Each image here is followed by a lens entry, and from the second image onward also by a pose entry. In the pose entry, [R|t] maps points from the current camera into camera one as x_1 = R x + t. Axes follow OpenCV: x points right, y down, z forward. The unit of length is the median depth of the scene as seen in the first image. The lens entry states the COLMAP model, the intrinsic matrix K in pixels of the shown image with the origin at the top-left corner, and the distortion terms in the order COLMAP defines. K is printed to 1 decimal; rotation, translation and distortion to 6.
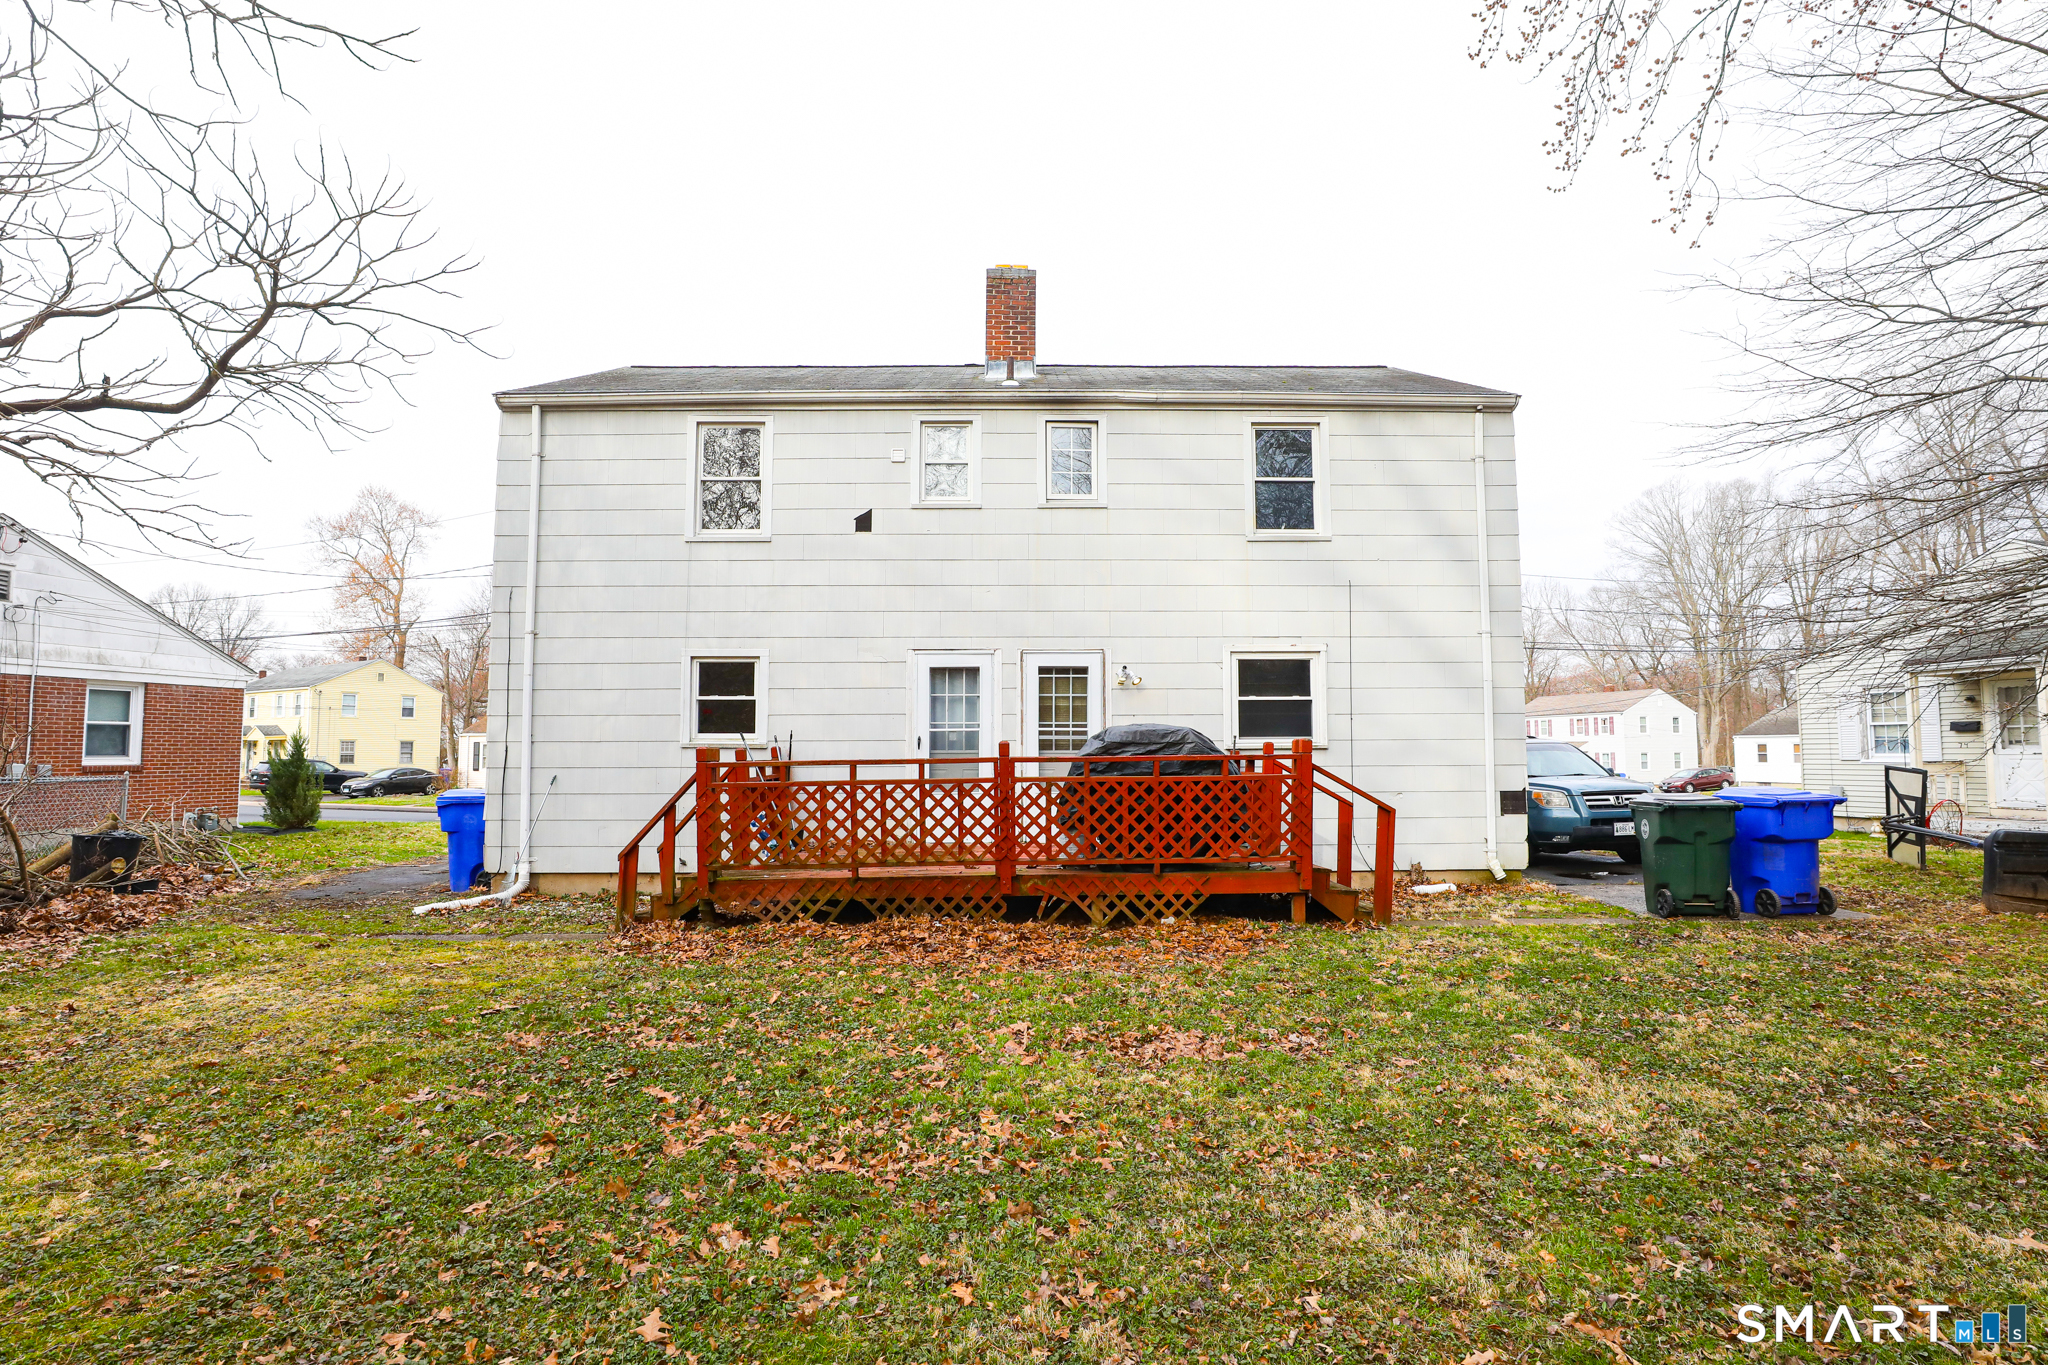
lens RADIAL K [[962.8, 0, 1024.0], [0, 962.8, 682.5], [0, 0, 1]] dist [-0.036730, 0.010451]
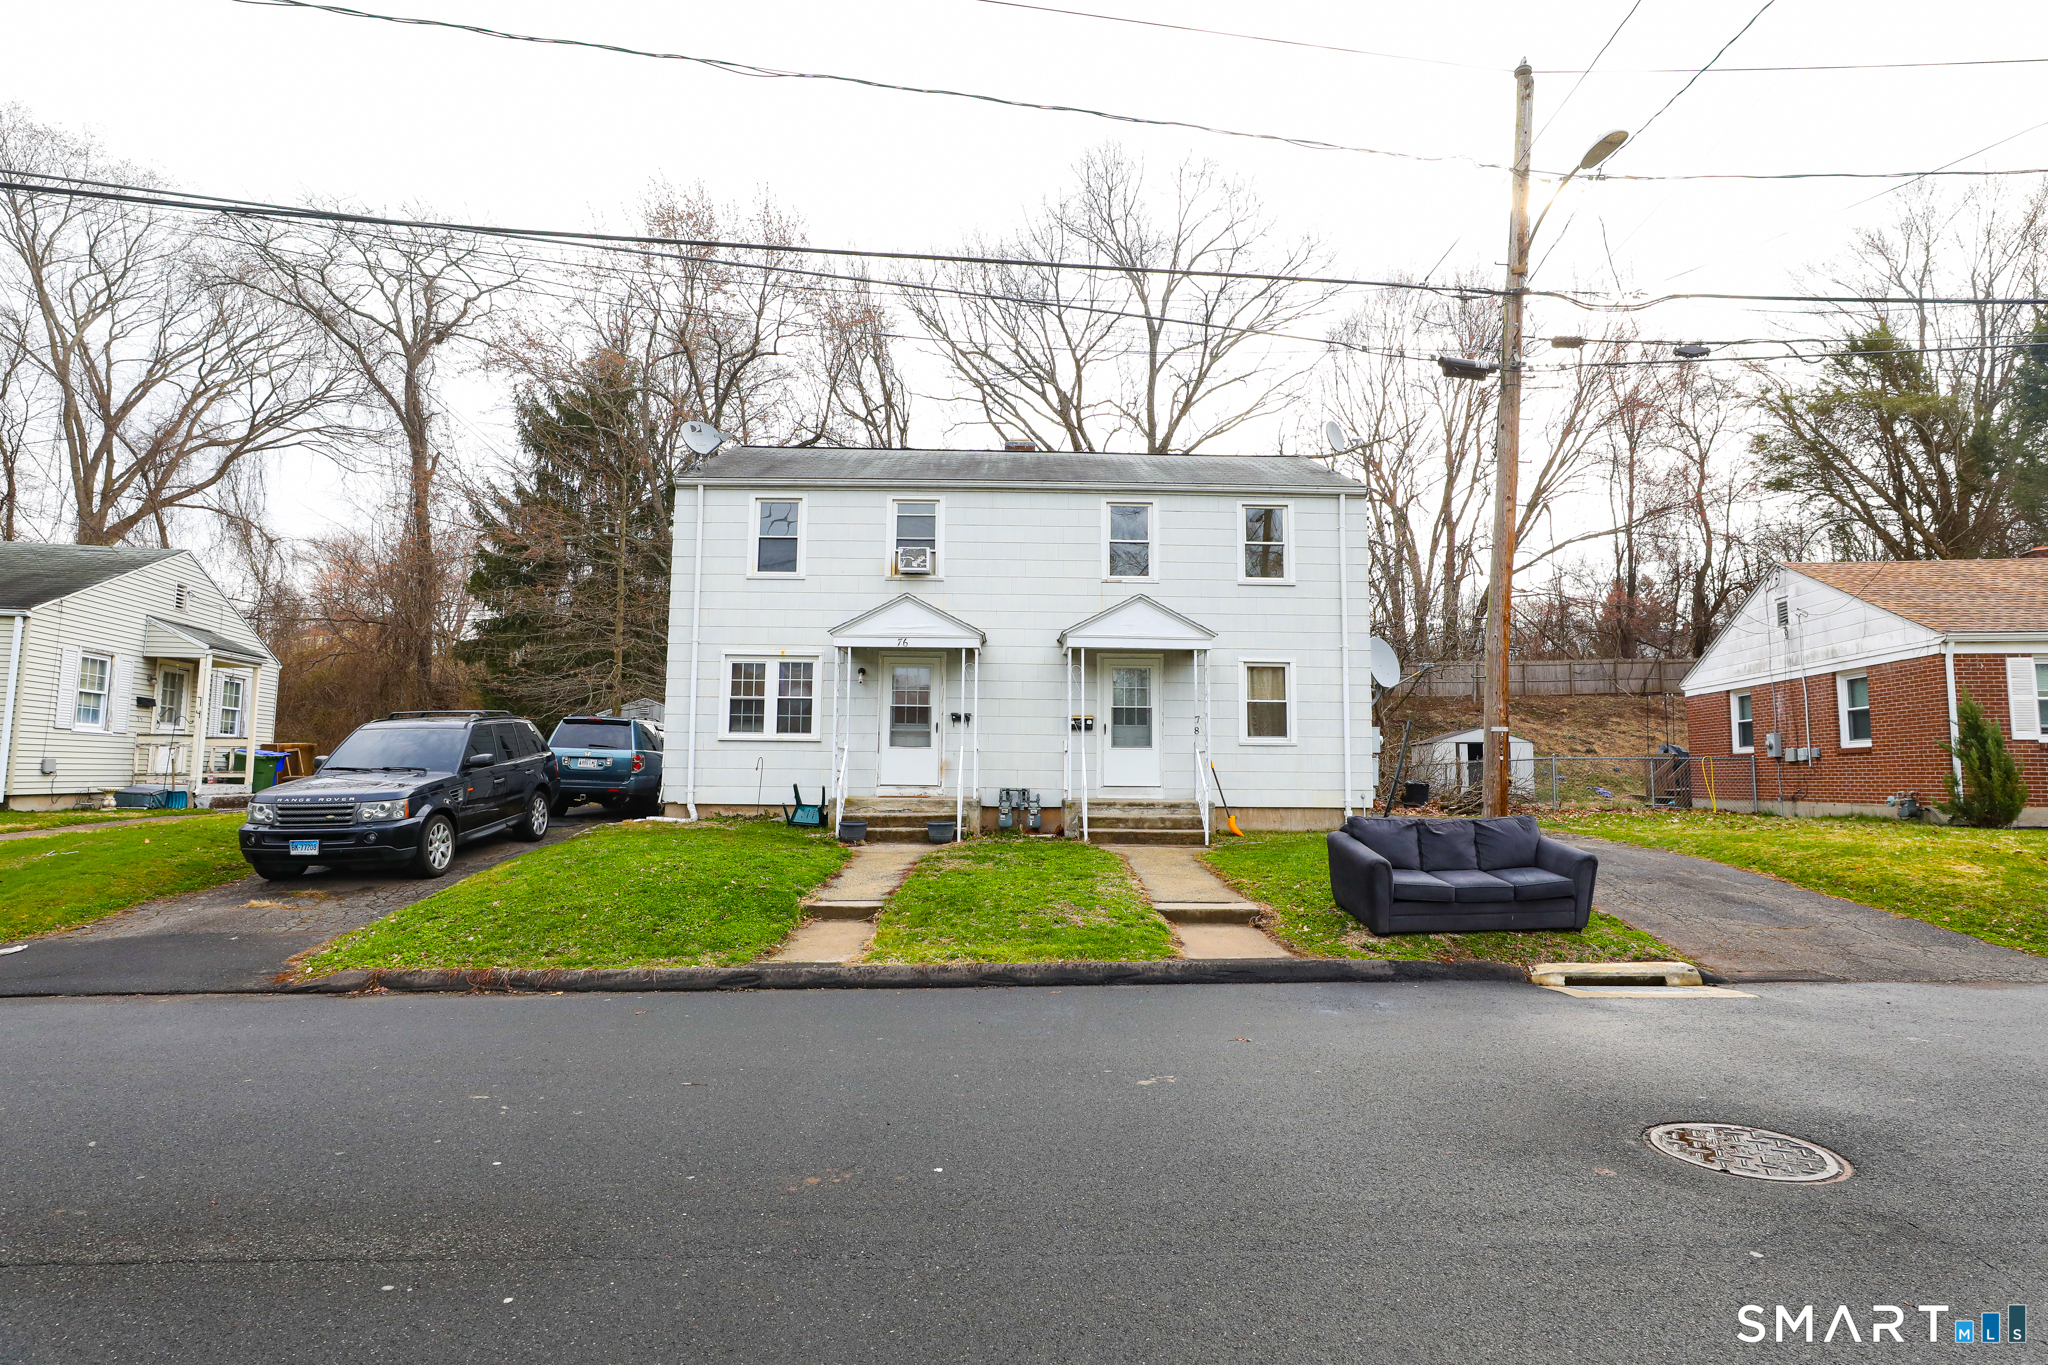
lens RADIAL K [[962.8, 0, 1024.0], [0, 962.8, 682.5], [0, 0, 1]] dist [-0.036730, 0.010451]
pose [[-0.999853, -0.003288, -0.016853, 0.017090], [-0.000320, 0.984888, -0.173194, 0.315952], [0.017167, -0.173163, -0.984744, 3.205309]]
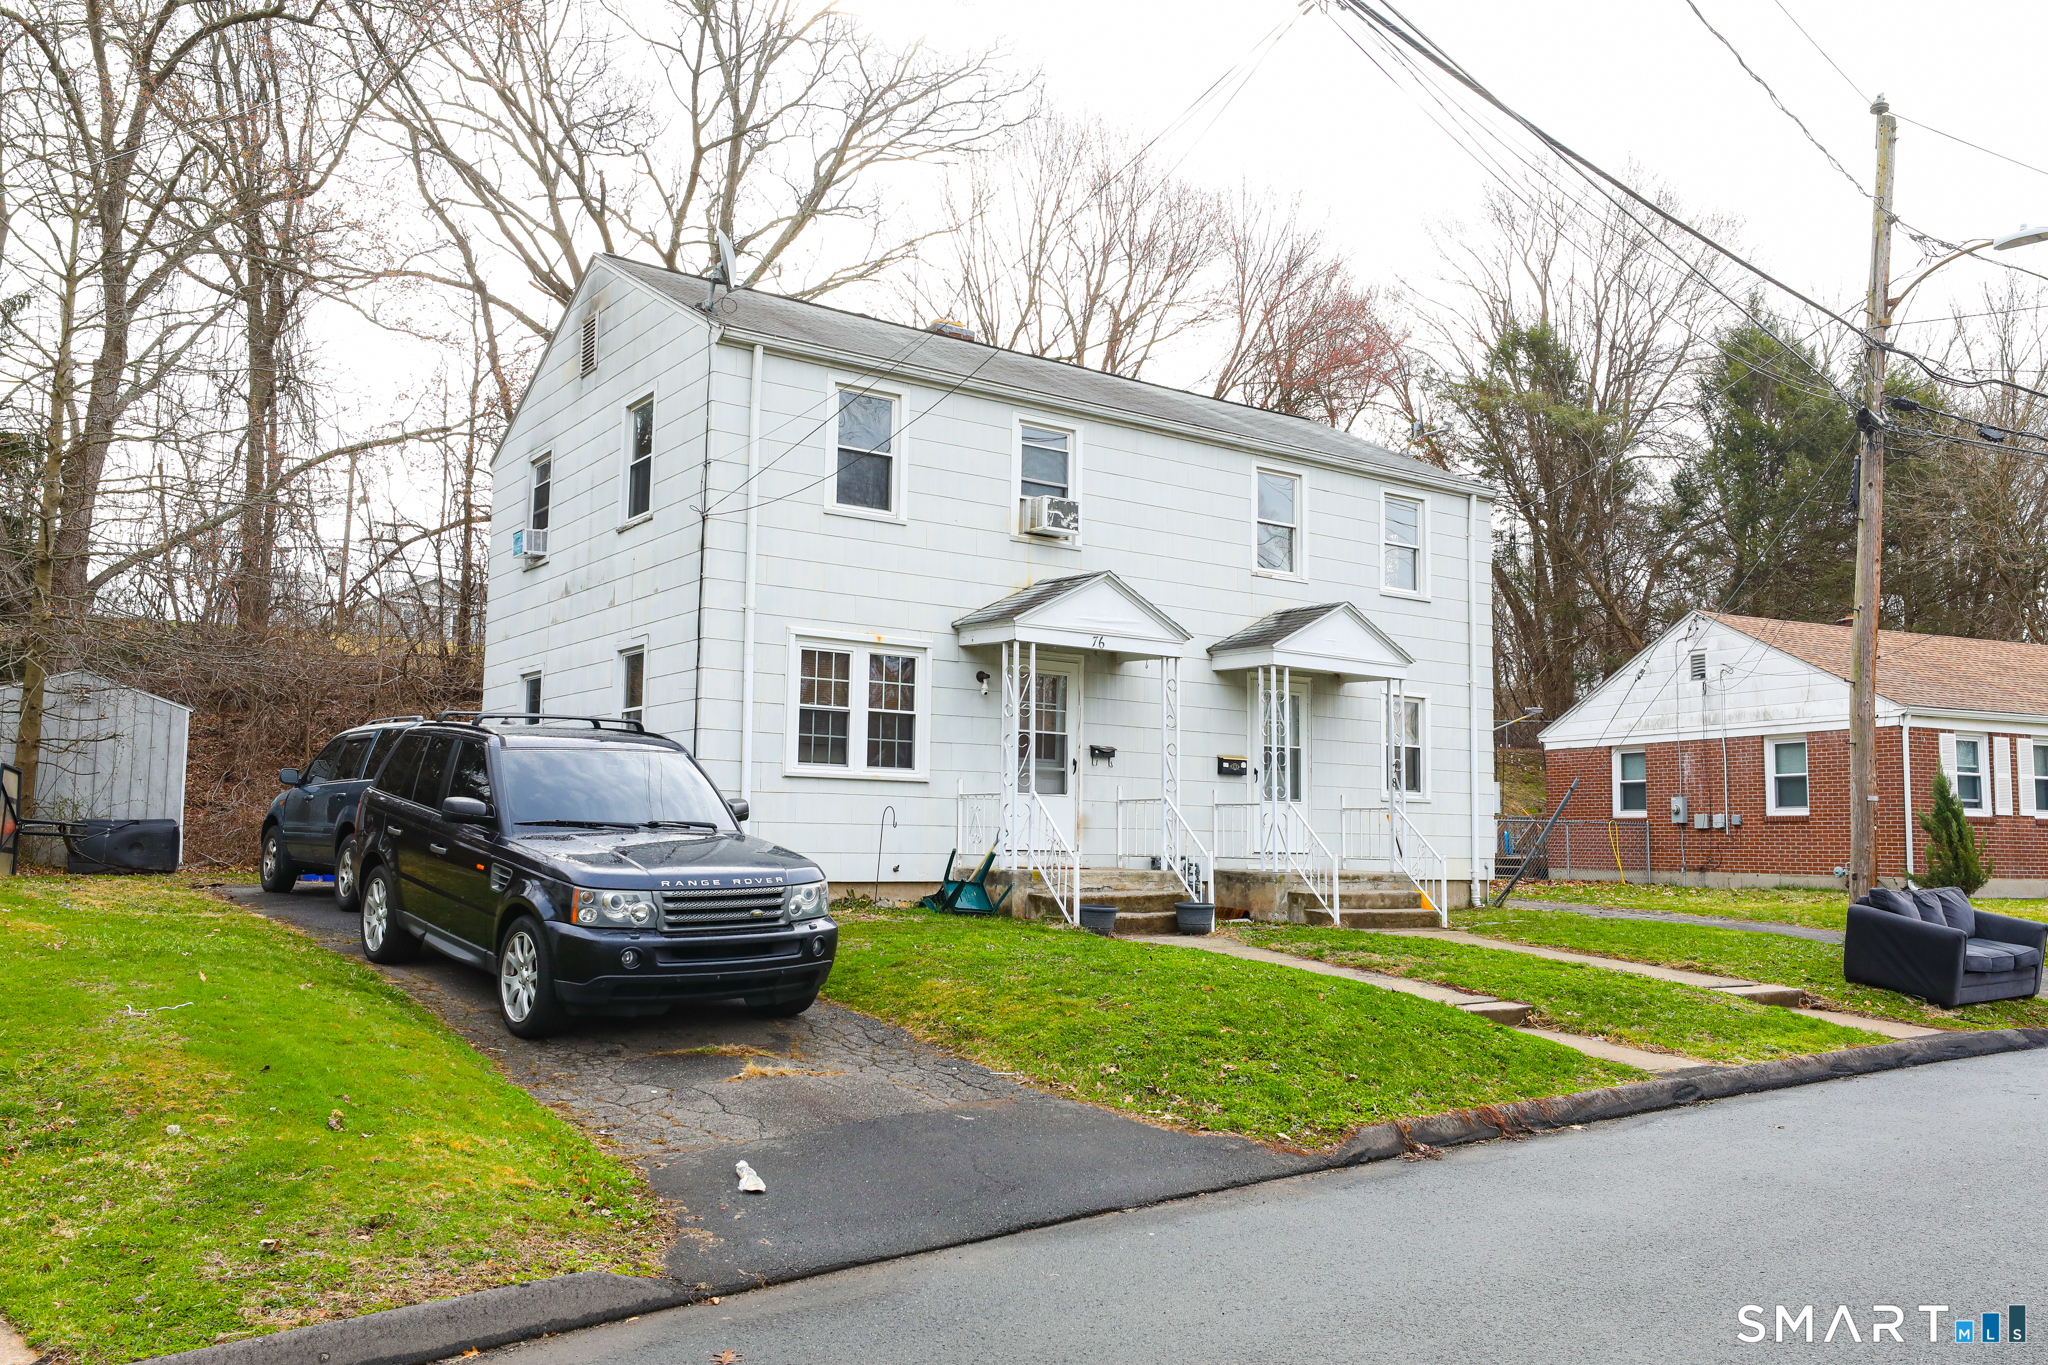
lens RADIAL K [[1602.4, 0, 1018.3], [0, 1602.4, 679.4], [0, 0, 1]] dist [0.011838, 0.009788]
pose [[-0.822728, -0.063754, -0.564849, 1.157713], [0.033113, 0.986628, -0.159591, 0.303991], [0.567470, -0.150004, -0.809615, 3.069286]]
